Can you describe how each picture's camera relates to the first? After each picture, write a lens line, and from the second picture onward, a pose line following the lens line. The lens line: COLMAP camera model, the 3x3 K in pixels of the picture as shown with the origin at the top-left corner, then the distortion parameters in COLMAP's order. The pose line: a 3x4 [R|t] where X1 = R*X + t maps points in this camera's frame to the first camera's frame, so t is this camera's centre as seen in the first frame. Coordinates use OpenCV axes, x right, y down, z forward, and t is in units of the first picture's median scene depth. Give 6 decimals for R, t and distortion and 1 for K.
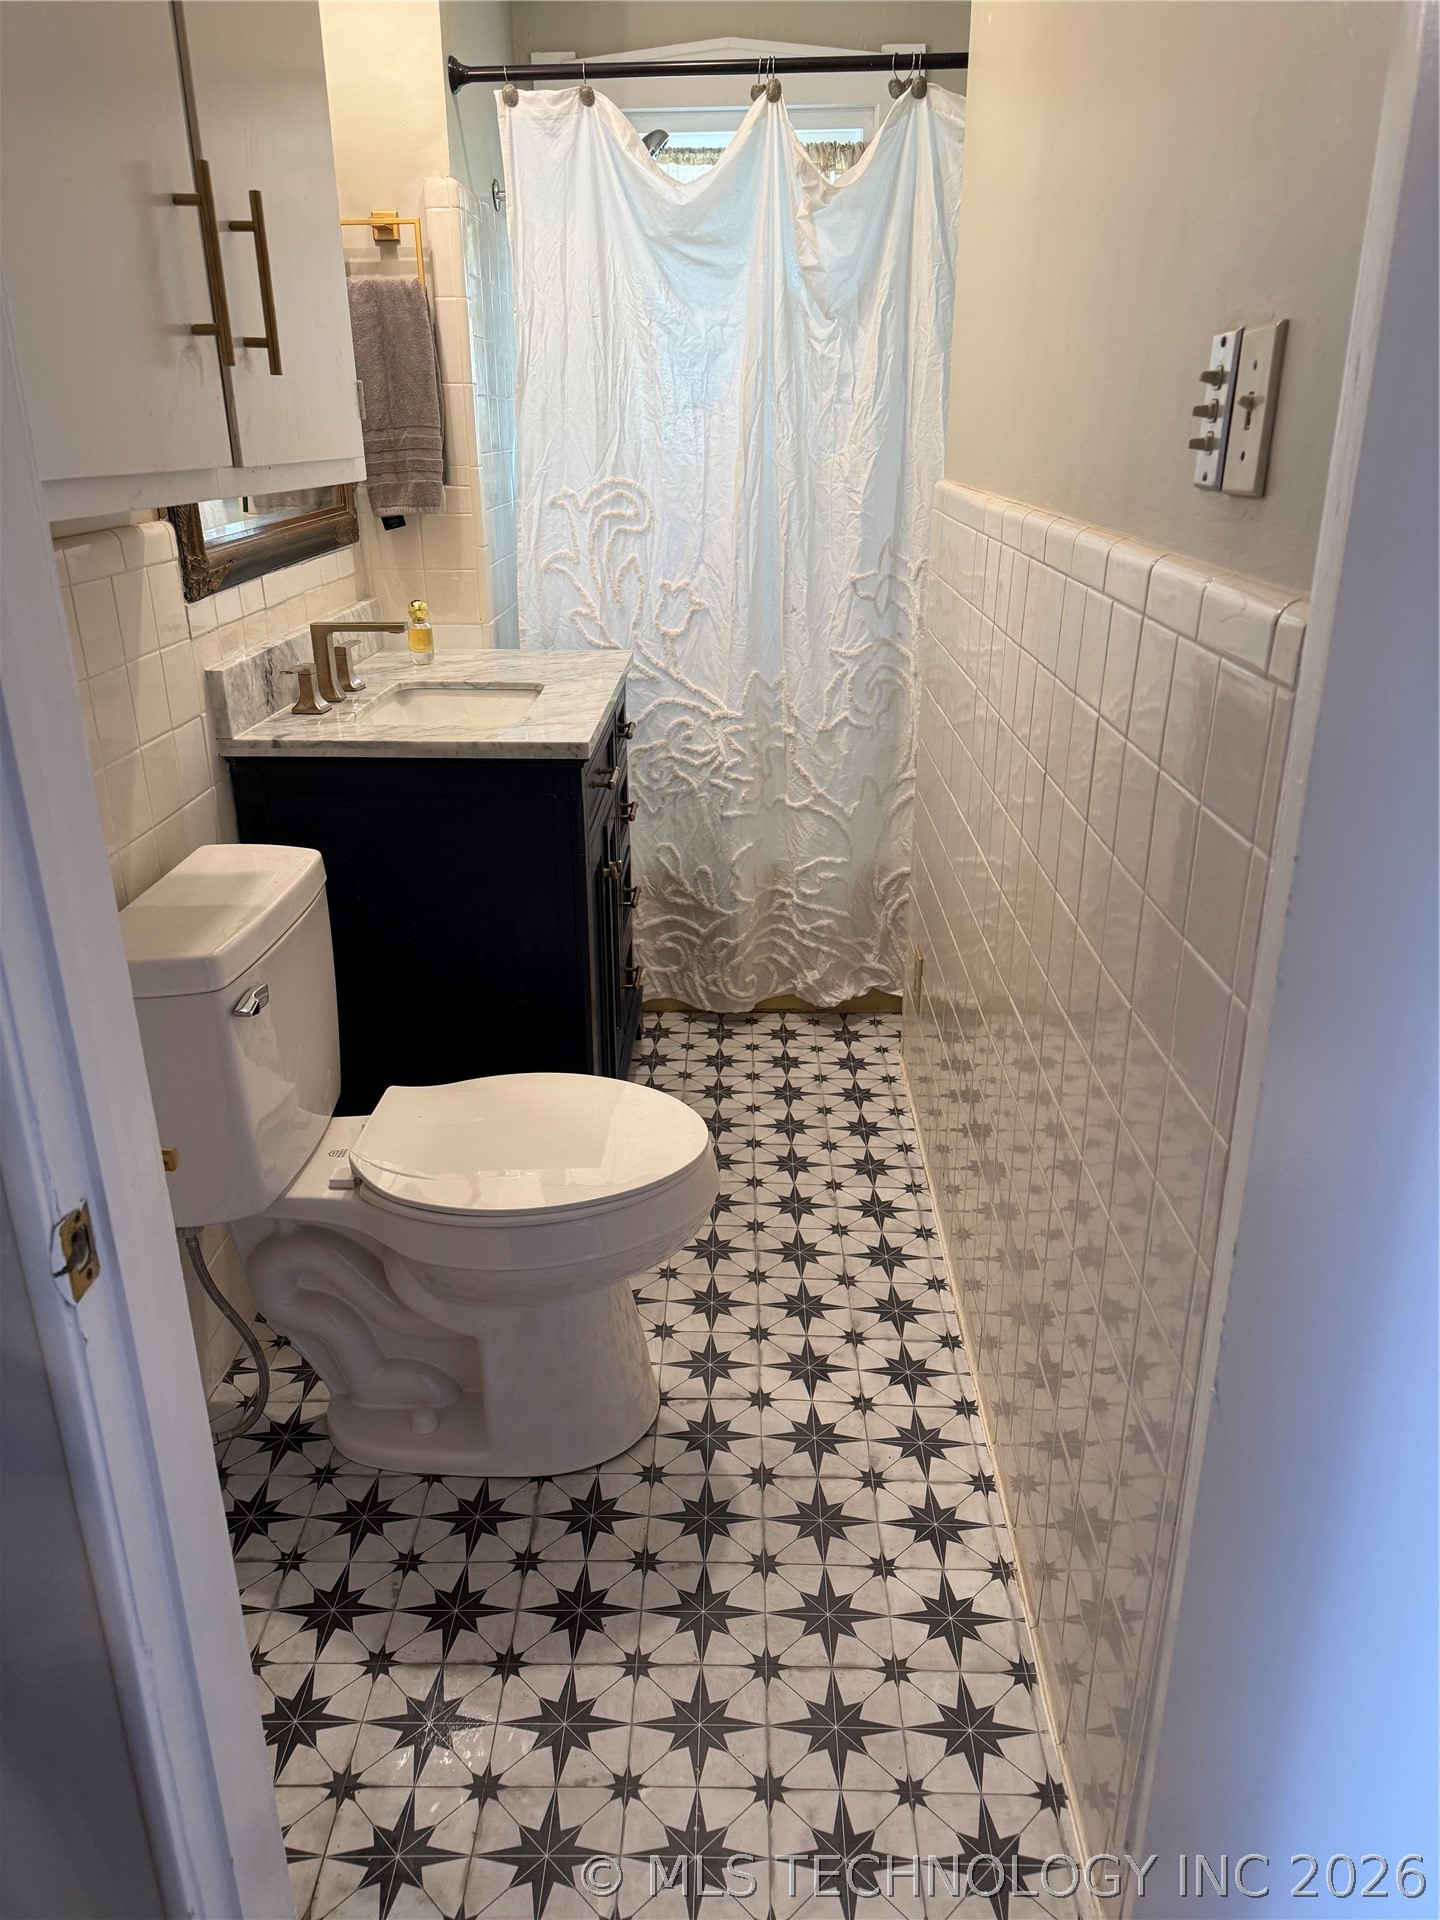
lens RADIAL K [[1346.3, 0, 726.1], [0, 1346.3, 965.1], [0, 0, 1]] dist [0.061387, -0.080811]
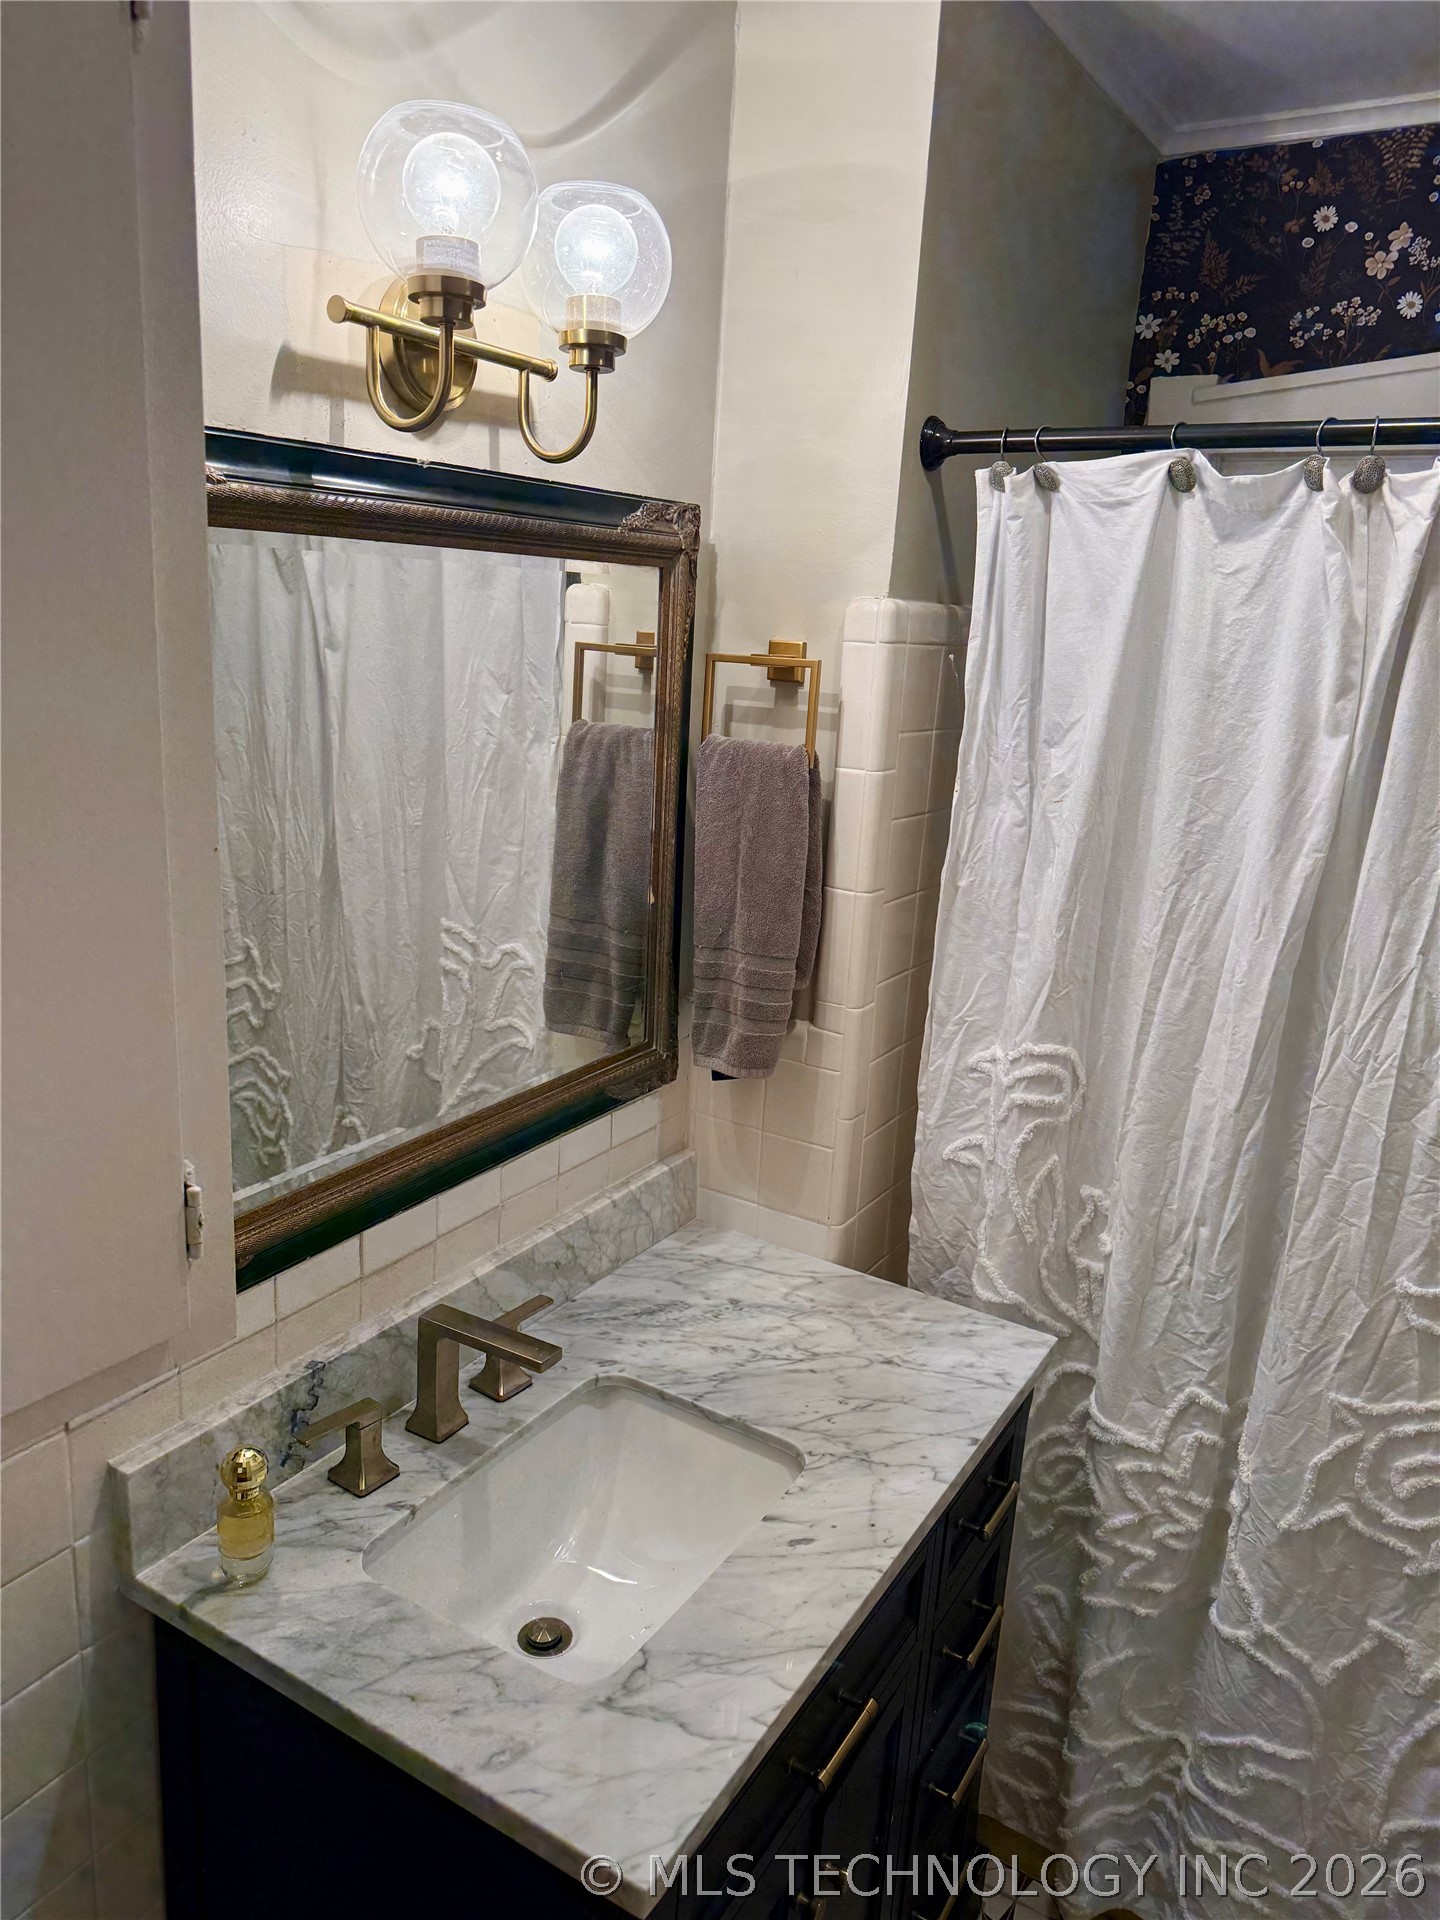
lens RADIAL K [[1346.3, 0, 713.9], [0, 1346.3, 960.4], [0, 0, 1]] dist [0.061387, -0.080811]
pose [[0.859340, 0.176564, -0.479958, 0.067168], [-0.246750, 0.965191, -0.086725, -0.372717], [0.447939, 0.192956, 0.872994, 0.486173]]
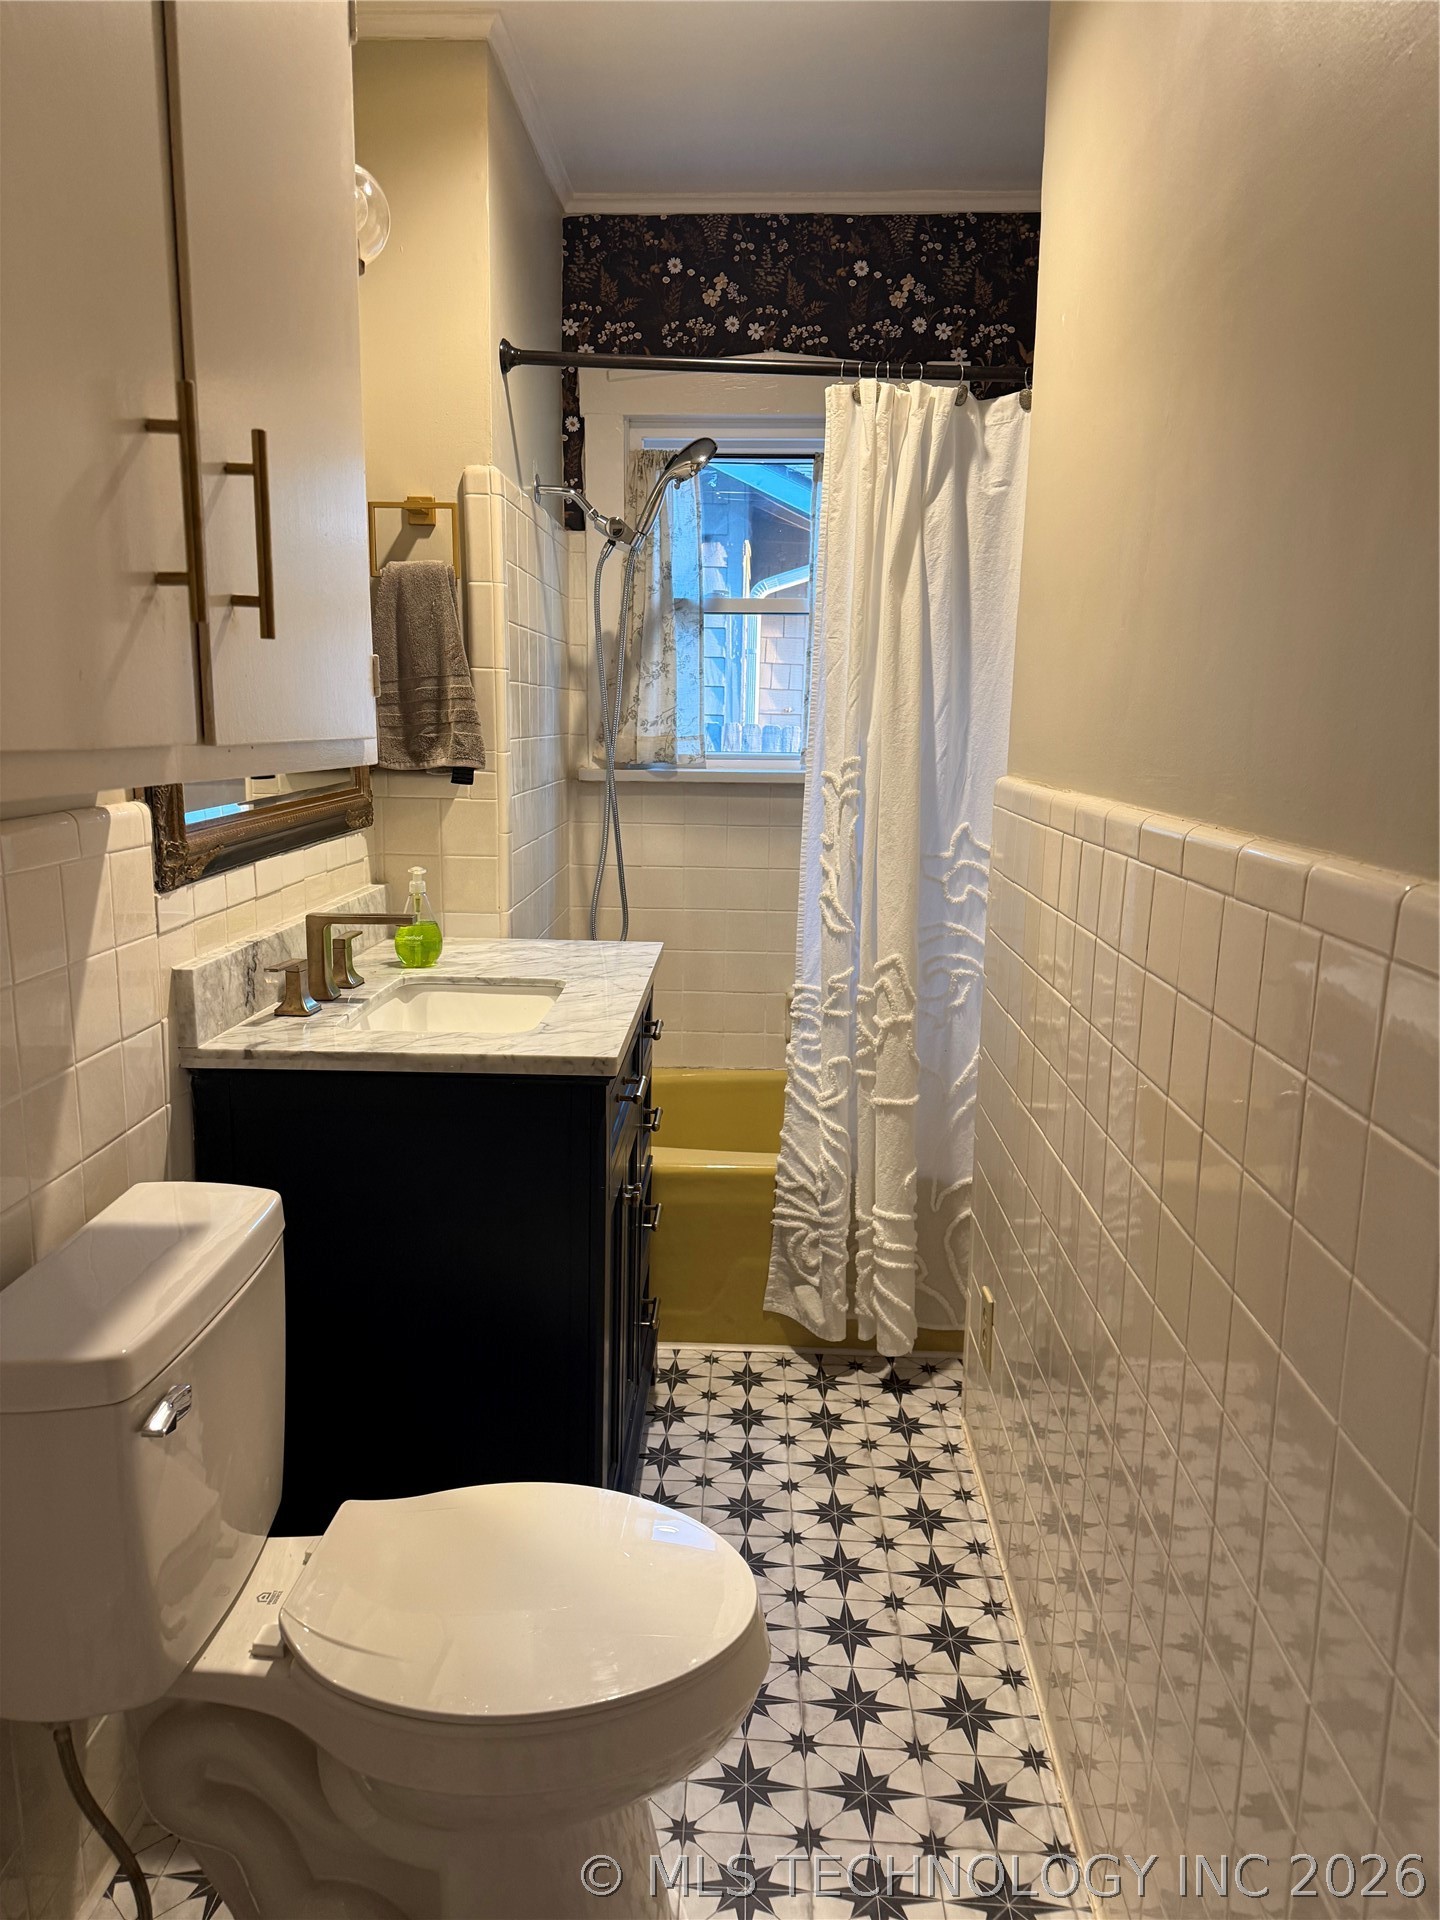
lens RADIAL K [[1346.3, 0, 719.3], [0, 1346.3, 950.5], [0, 0, 1]] dist [0.061387, -0.080811]
pose [[0.999696, 0.022638, -0.009781, -0.027294], [-0.024170, 0.978157, -0.206456, -0.051171], [0.004894, 0.206630, 0.978407, 0.139511]]
